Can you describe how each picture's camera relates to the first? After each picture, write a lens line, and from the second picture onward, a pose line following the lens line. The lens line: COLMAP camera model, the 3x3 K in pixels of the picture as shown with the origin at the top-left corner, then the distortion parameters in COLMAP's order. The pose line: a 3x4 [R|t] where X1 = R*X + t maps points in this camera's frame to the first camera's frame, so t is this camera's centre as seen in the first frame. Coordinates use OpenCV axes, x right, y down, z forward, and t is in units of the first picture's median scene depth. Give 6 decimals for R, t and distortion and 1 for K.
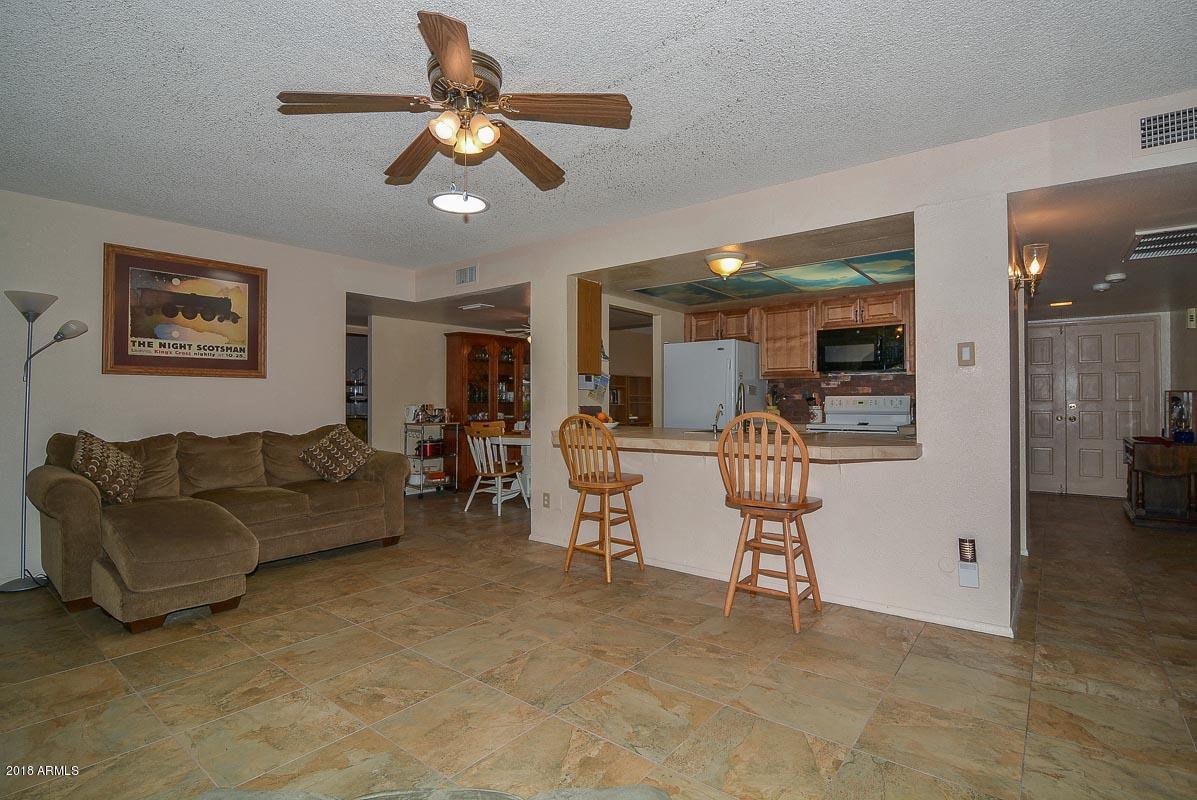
lens RADIAL K [[585.3, 0, 600.7], [0, 585.3, 389.8], [0, 0, 1]] dist [-0.012235, -0.007469]
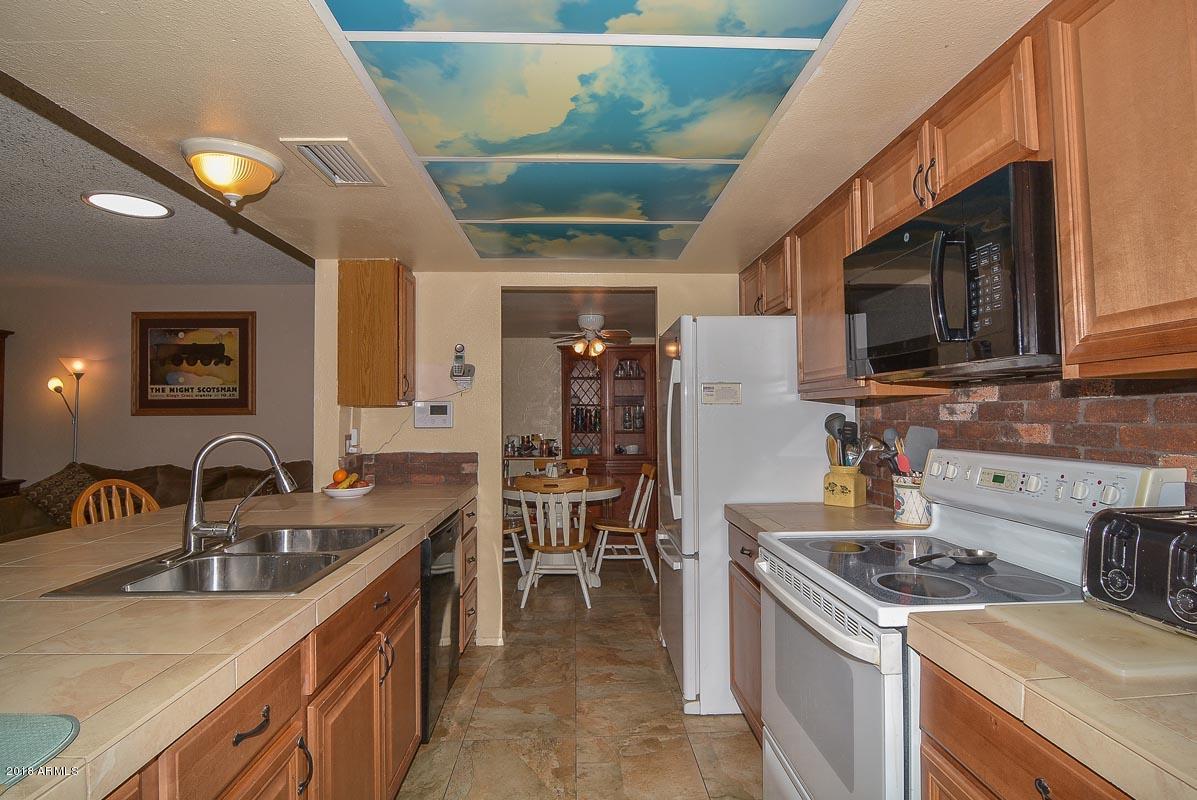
lens RADIAL K [[585.3, 0, 595.7], [0, 585.3, 398.9], [0, 0, 1]] dist [-0.012235, -0.007469]
pose [[0.651462, -0.024596, -0.758283, 0.691584], [0.020820, 0.999678, -0.014539, -0.022787], [0.758396, -0.006316, 0.651764, 0.862875]]
